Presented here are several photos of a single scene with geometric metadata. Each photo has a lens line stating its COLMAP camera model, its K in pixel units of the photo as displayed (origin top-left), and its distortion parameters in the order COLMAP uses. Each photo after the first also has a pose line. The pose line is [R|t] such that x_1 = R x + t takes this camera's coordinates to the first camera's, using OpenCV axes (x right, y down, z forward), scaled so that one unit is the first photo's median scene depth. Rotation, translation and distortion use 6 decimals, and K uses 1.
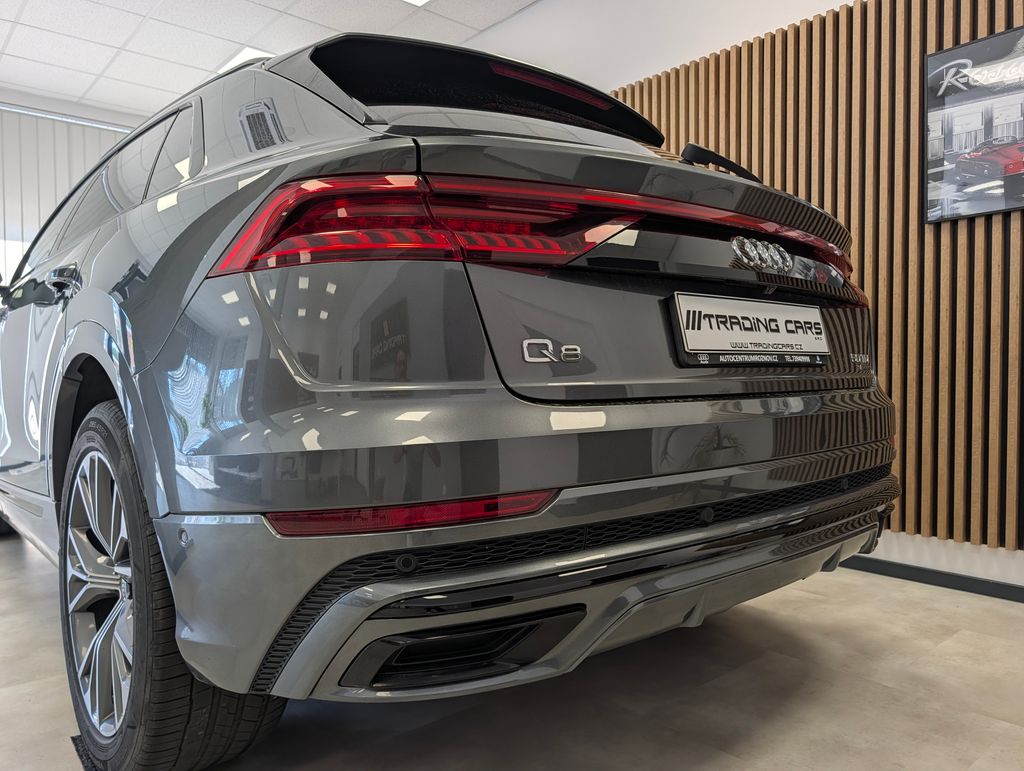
lens RADIAL K [[755.7, 0, 519.4], [0, 755.7, 385.5], [0, 0, 1]] dist [-0.004920, -0.008222]
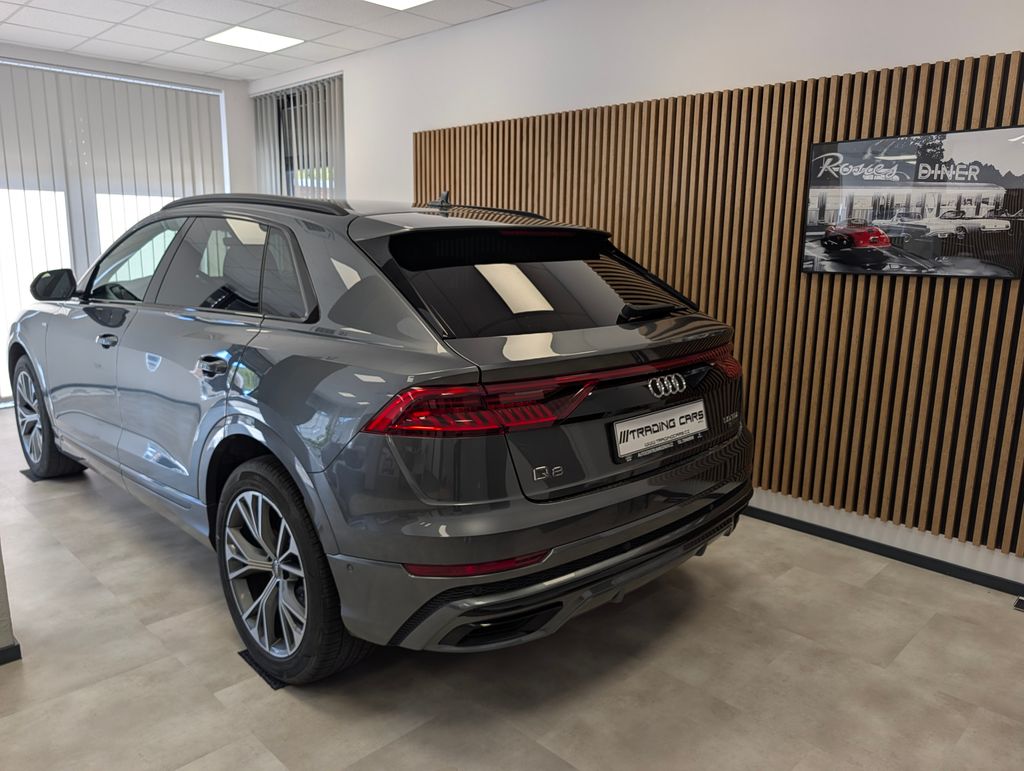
lens RADIAL K [[745.8, 0, 499.6], [0, 745.8, 382.7], [0, 0, 1]] dist [0.003006, 0.000071]
pose [[0.998654, 0.000535, 0.051862, -0.117762], [-0.009364, 0.985372, 0.170157, -0.396858], [-0.051013, -0.170414, 0.984051, -0.531692]]
